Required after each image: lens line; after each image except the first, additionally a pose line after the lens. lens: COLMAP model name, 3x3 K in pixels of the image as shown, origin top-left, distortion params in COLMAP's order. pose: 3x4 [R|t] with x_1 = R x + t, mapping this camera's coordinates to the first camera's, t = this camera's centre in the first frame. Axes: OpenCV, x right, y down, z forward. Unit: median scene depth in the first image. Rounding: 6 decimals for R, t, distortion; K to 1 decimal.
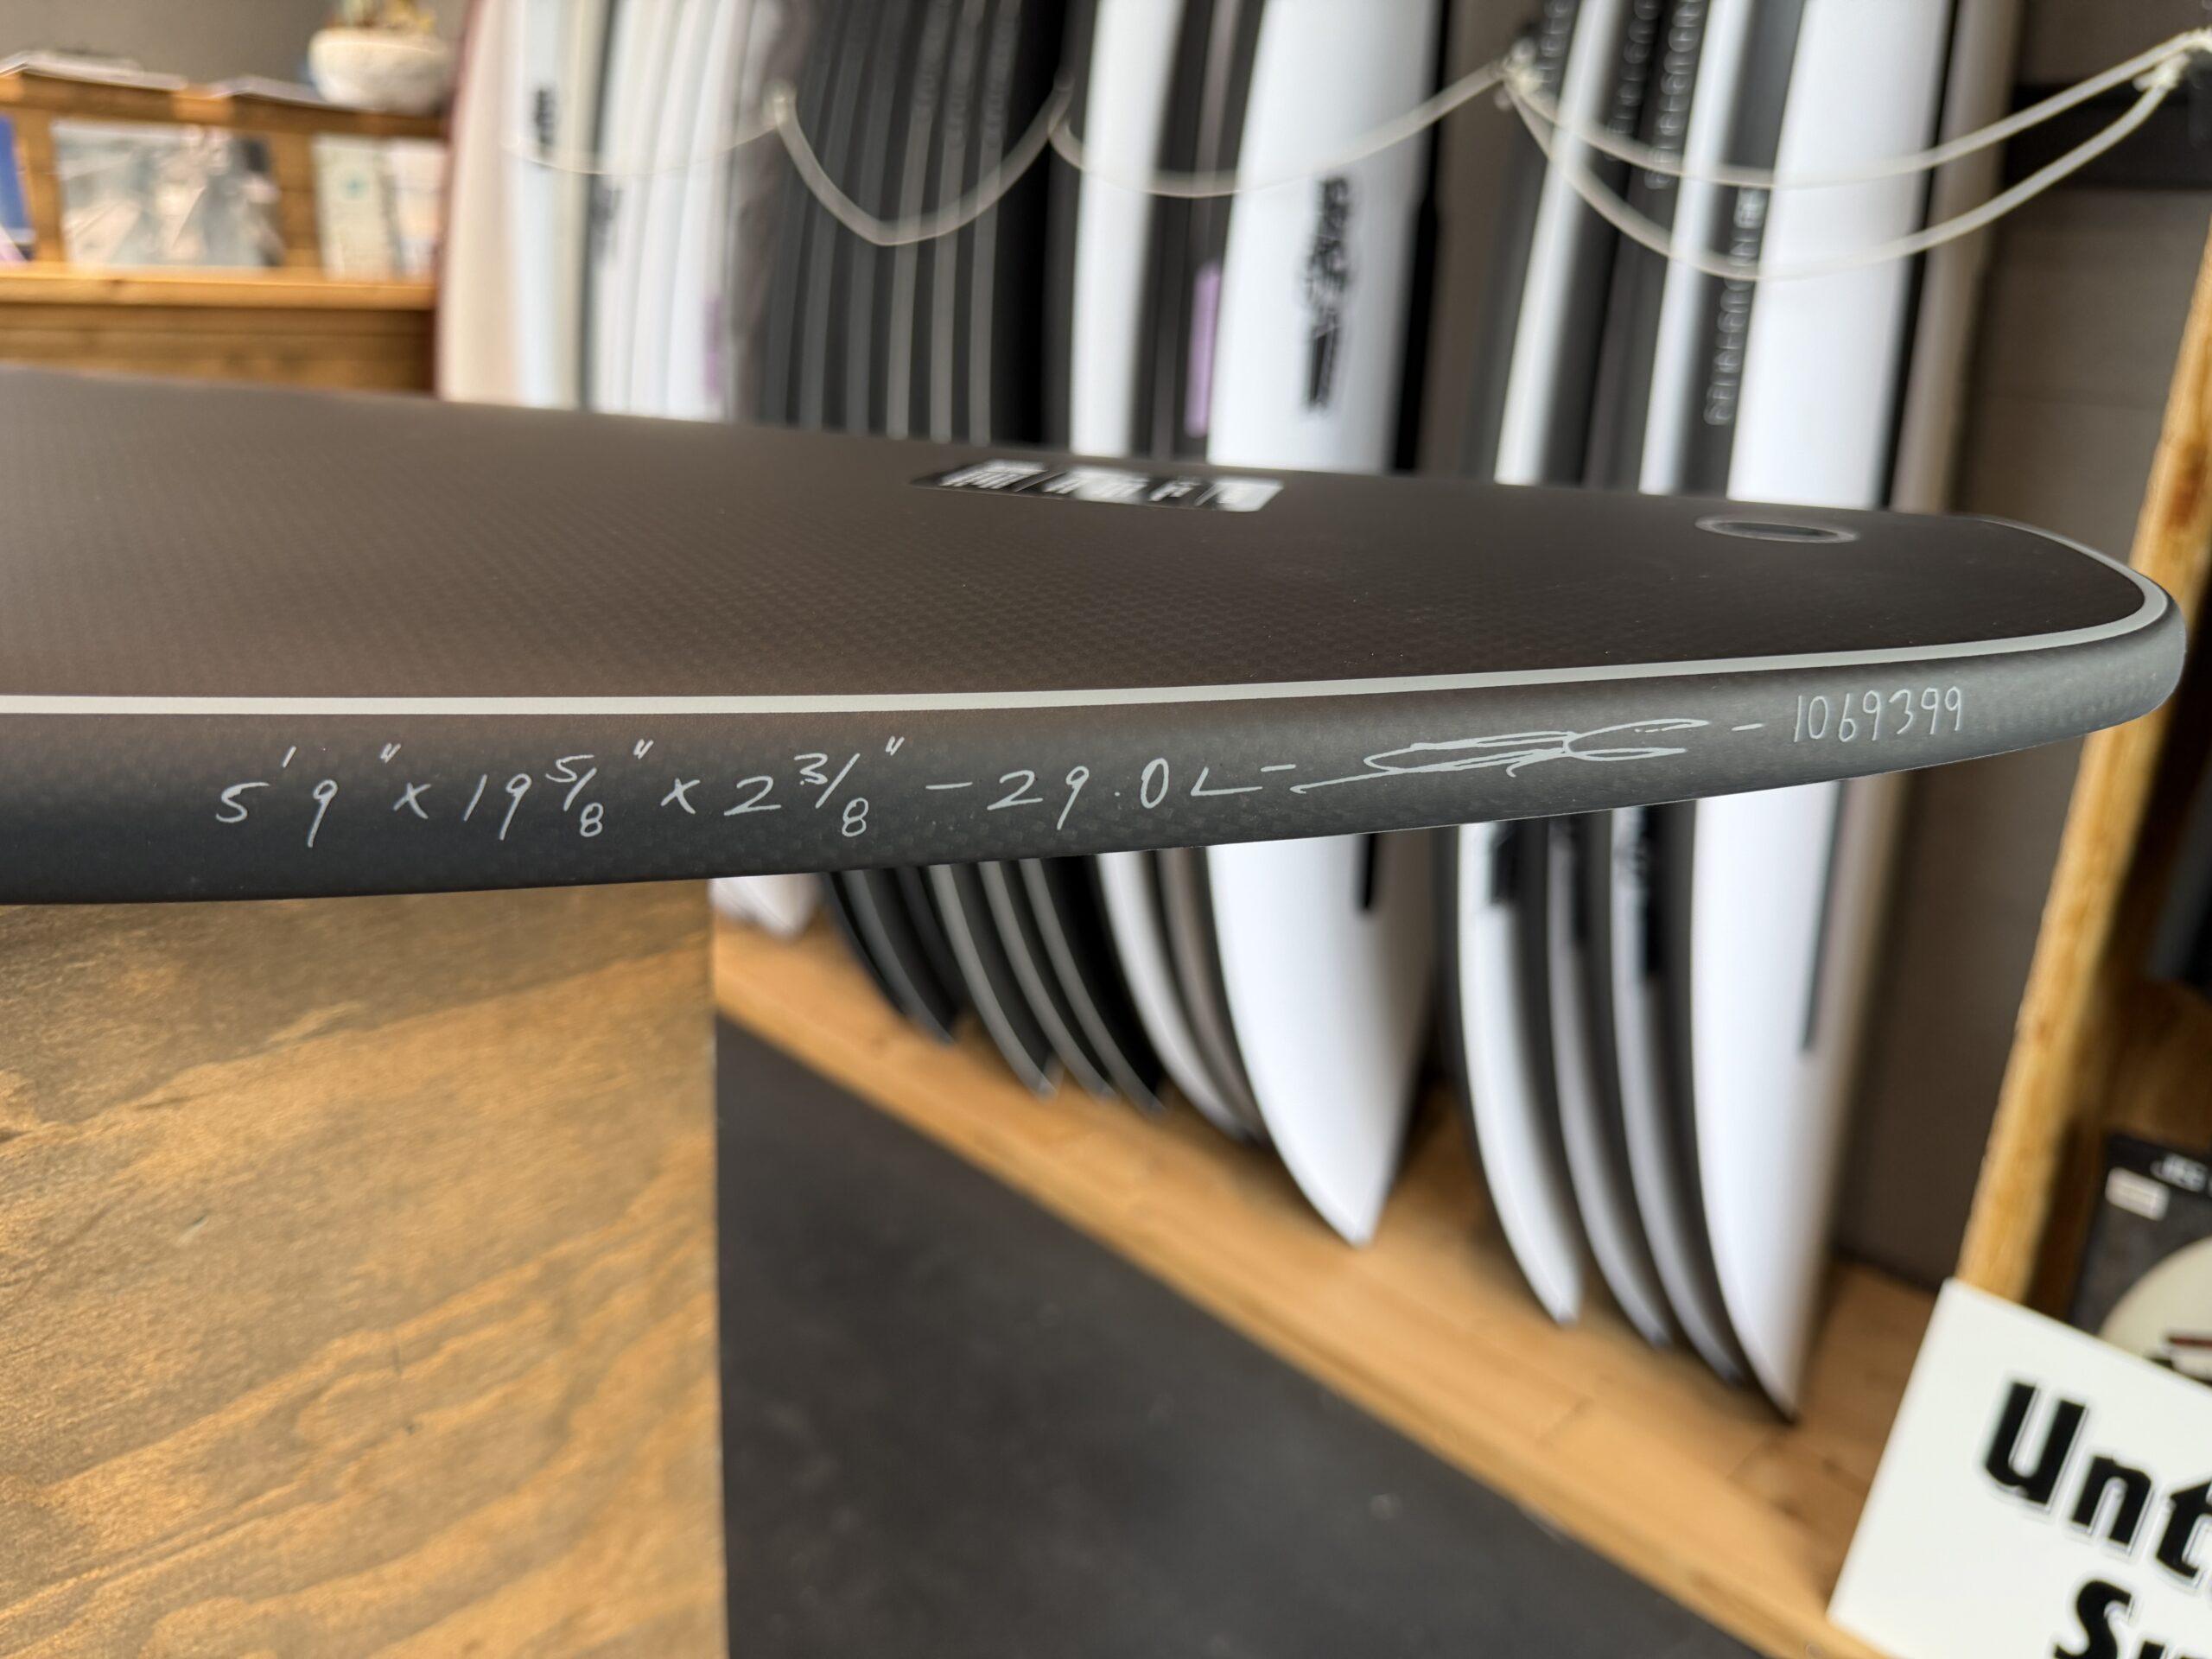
lens RADIAL K [[1567.5, 0, 1109.3], [0, 1567.5, 831.4], [0, 0, 1]] dist [-0.010582, -0.004433]
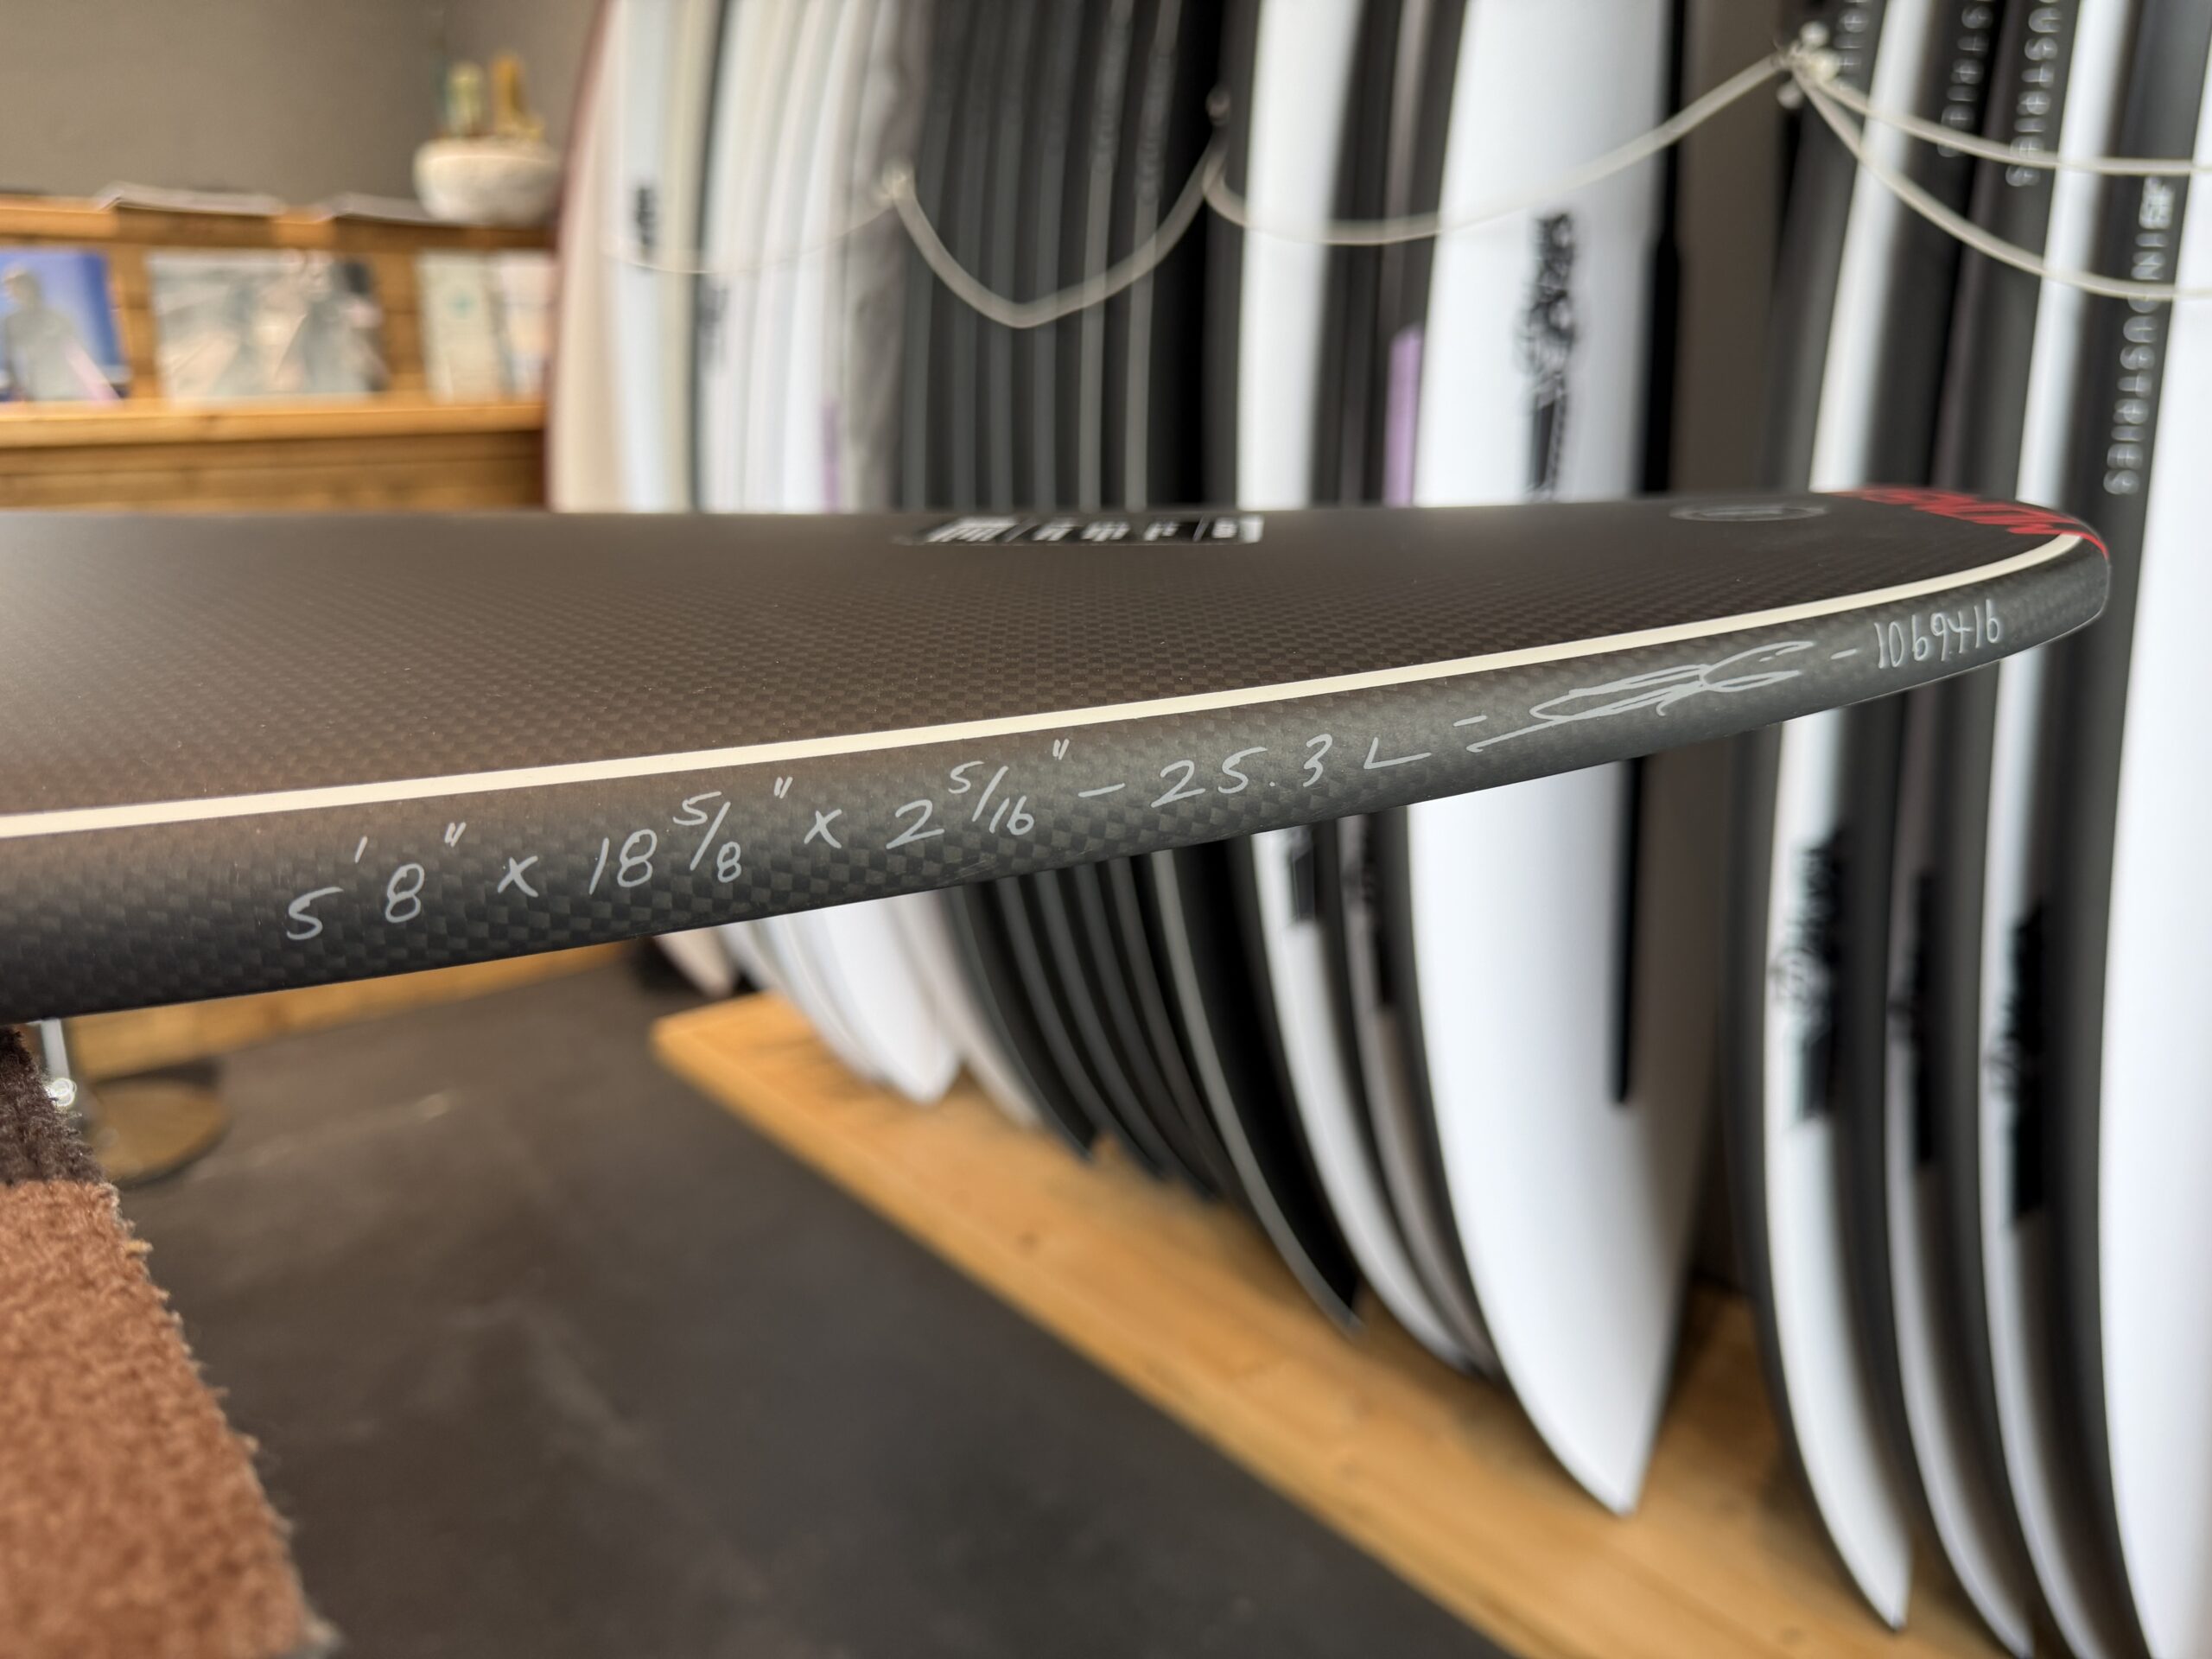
lens RADIAL K [[1571.3, 0, 1104.5], [0, 1571.3, 816.2], [0, 0, 1]] dist [-0.015614, 0.000885]
pose [[0.994559, -0.028594, -0.100175, -0.014559], [0.022634, 0.997933, -0.060137, -0.052374], [0.101688, 0.057542, 0.993151, 0.158523]]
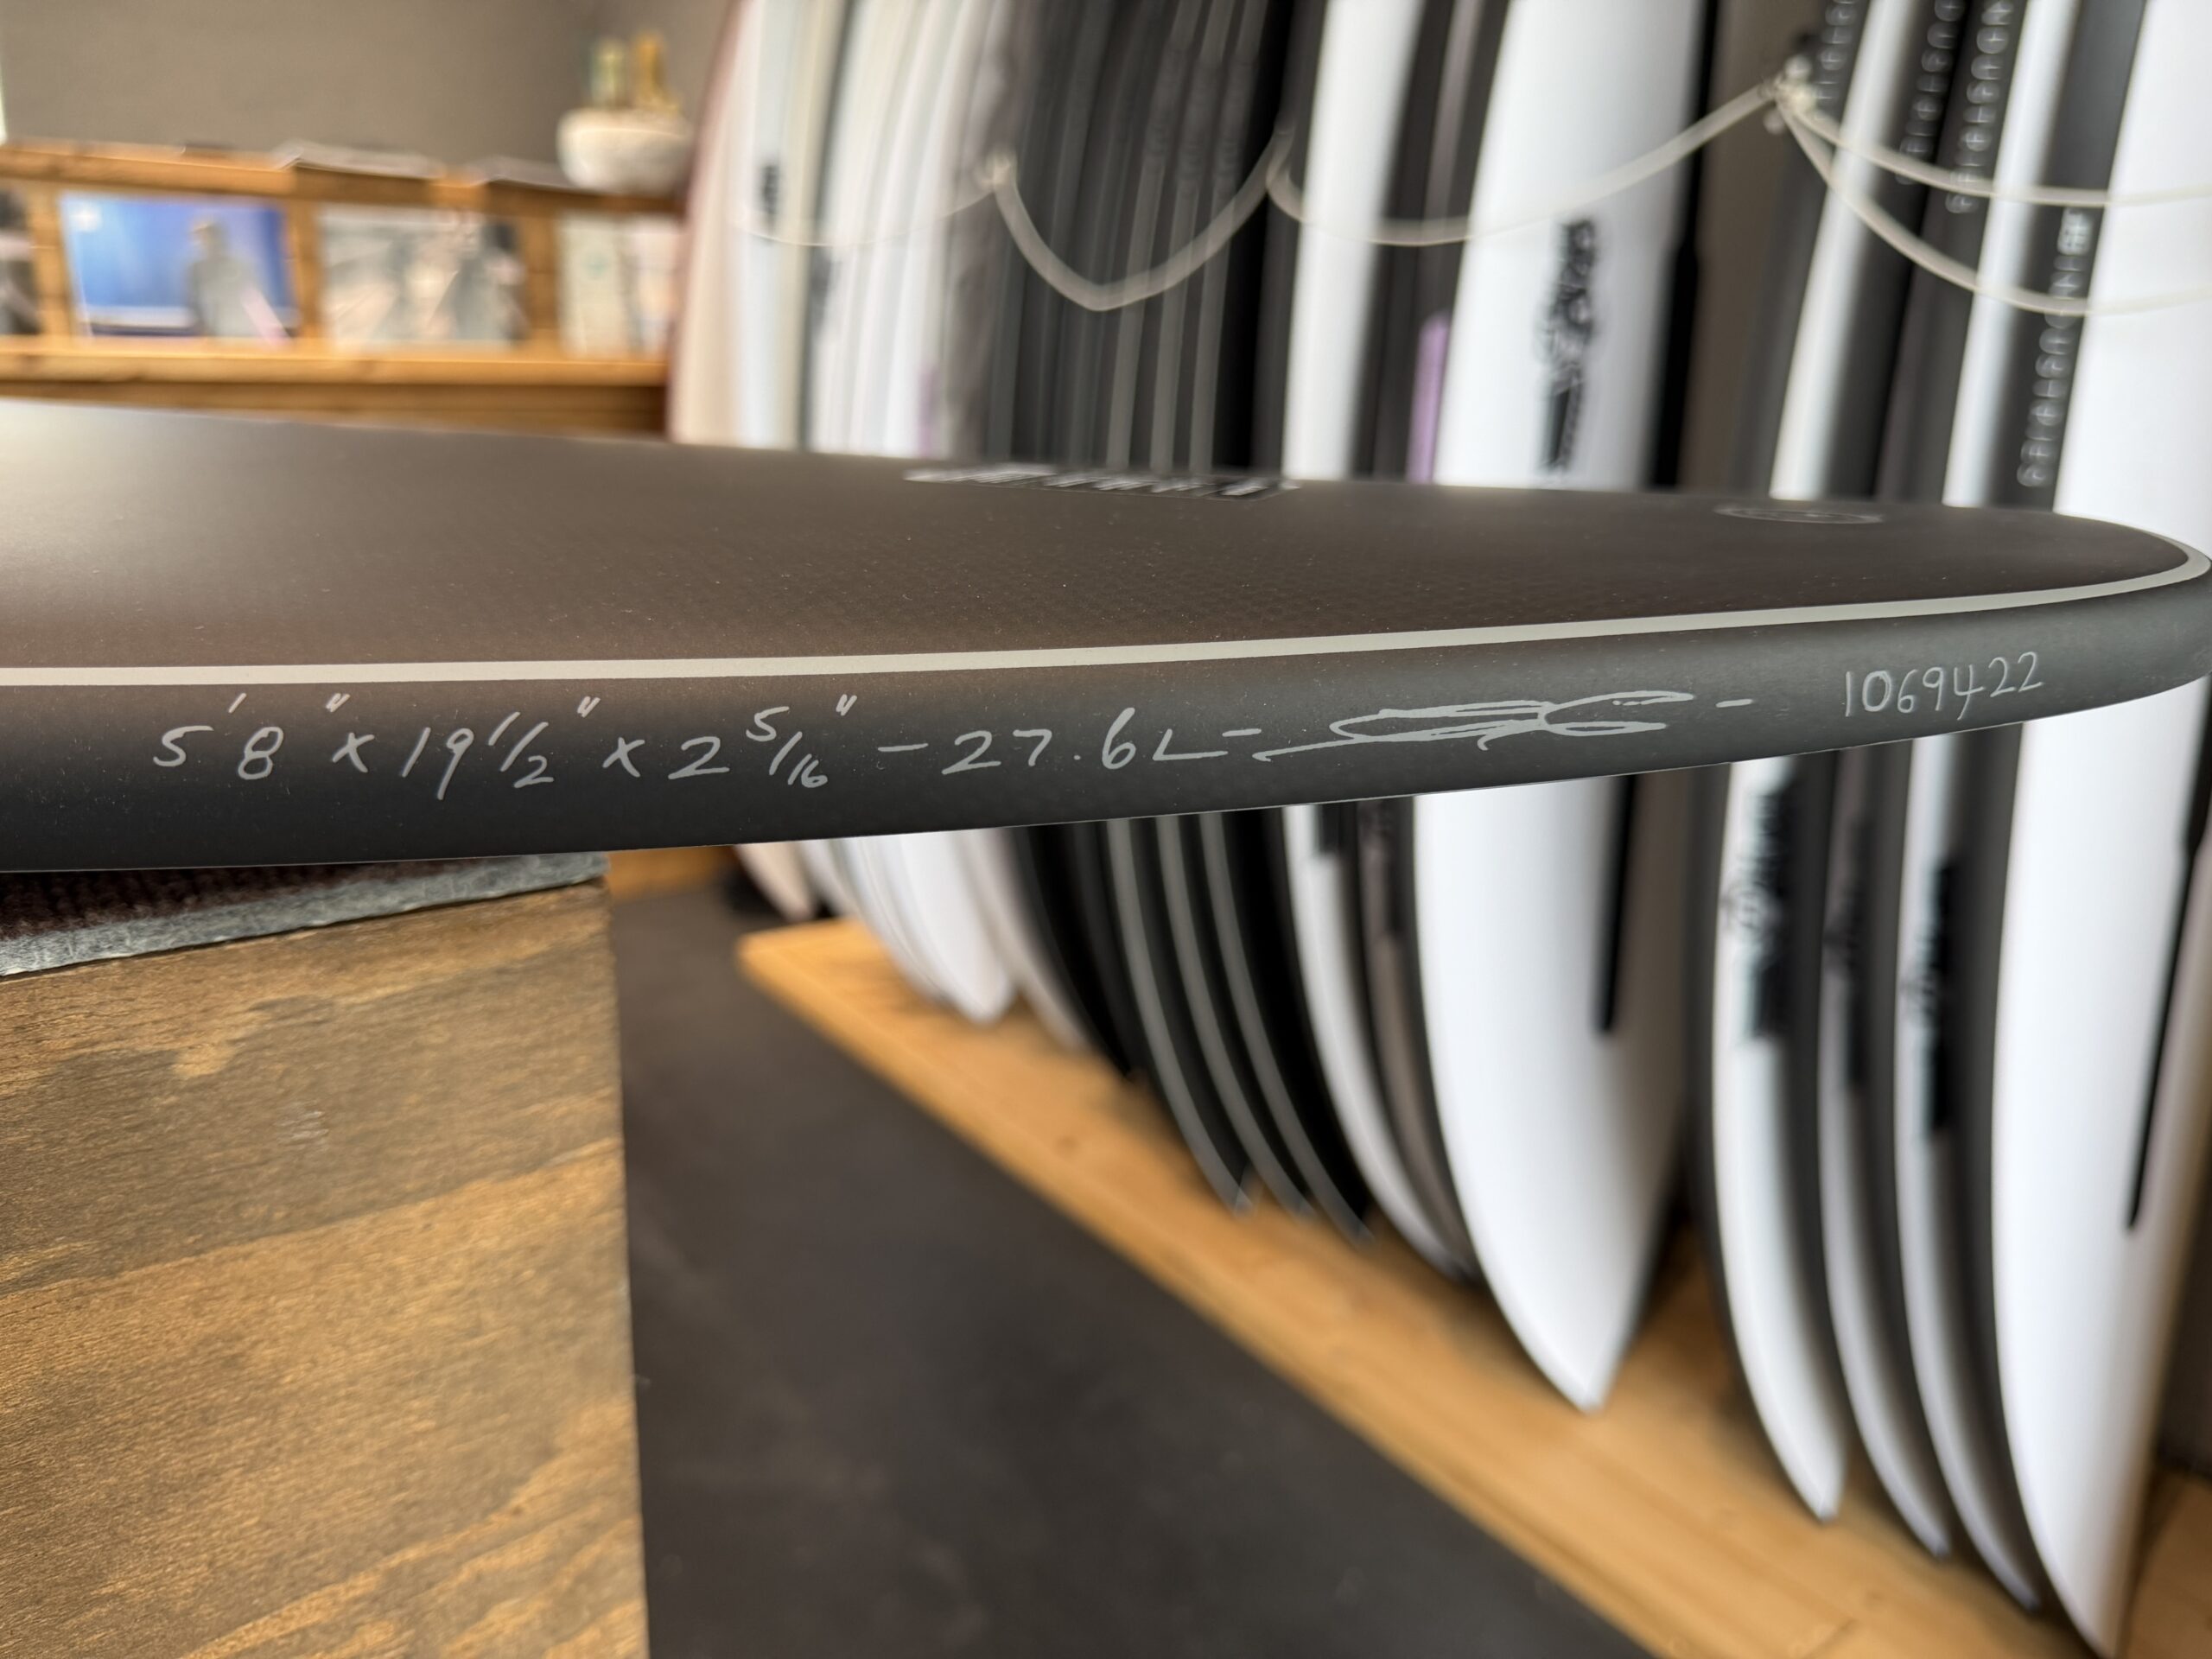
lens RADIAL K [[1580.2, 0, 1120.3], [0, 1580.2, 830.9], [0, 0, 1]] dist [-0.019869, -0.001636]
pose [[0.988900, 0.026969, -0.146112, 0.020361], [-0.033836, 0.998426, -0.044718, -0.013386], [0.144677, 0.049165, 0.988257, 0.069572]]
